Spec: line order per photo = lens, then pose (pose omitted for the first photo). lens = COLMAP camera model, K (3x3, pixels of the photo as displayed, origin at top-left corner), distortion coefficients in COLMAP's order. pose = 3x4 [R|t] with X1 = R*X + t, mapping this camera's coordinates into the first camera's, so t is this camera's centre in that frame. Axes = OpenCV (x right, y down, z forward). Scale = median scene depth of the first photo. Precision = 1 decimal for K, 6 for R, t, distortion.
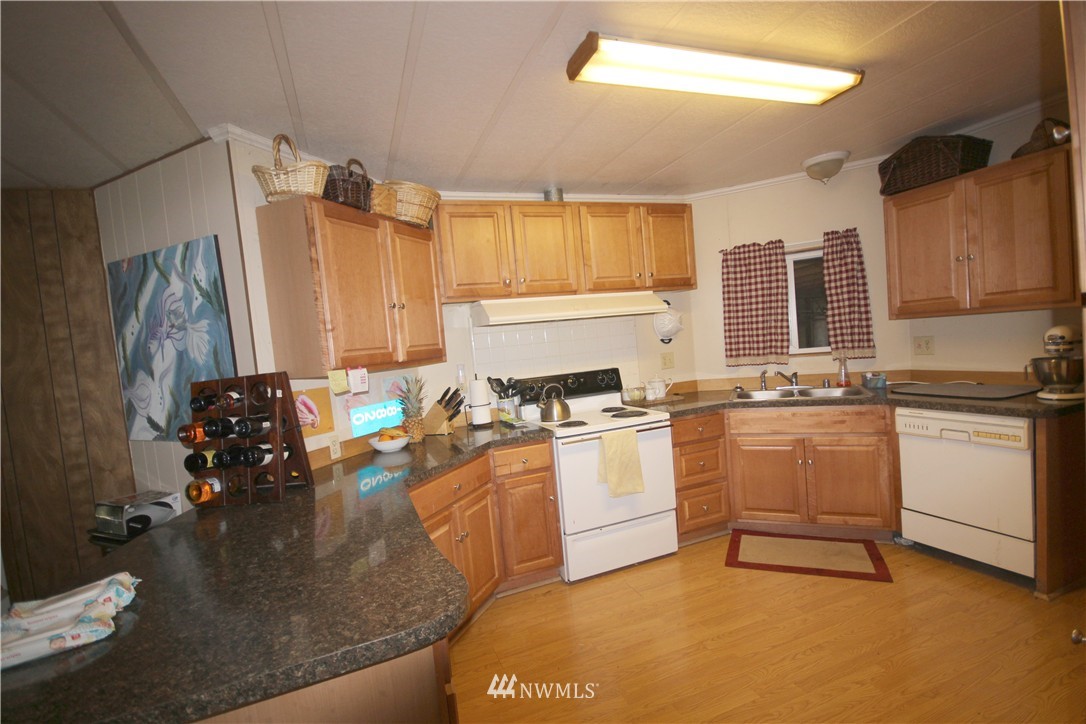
lens RADIAL K [[503.7, 0, 544.7], [0, 503.7, 365.8], [0, 0, 1]] dist [0.002899, -0.002795]
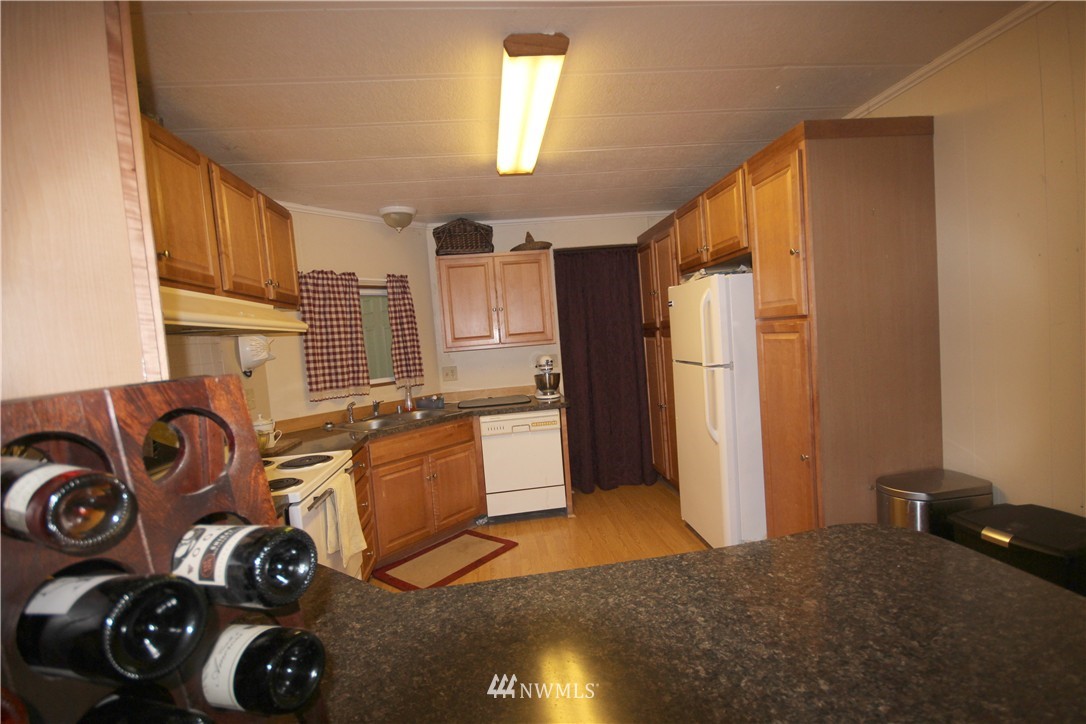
lens RADIAL K [[503.7, 0, 546.4], [0, 503.7, 364.4], [0, 0, 1]] dist [0.002899, -0.002795]
pose [[0.254971, 0.019631, 0.966749, -0.450153], [0.101735, 0.993700, -0.047010, 0.022795], [-0.961582, 0.110338, 0.251368, 0.425999]]
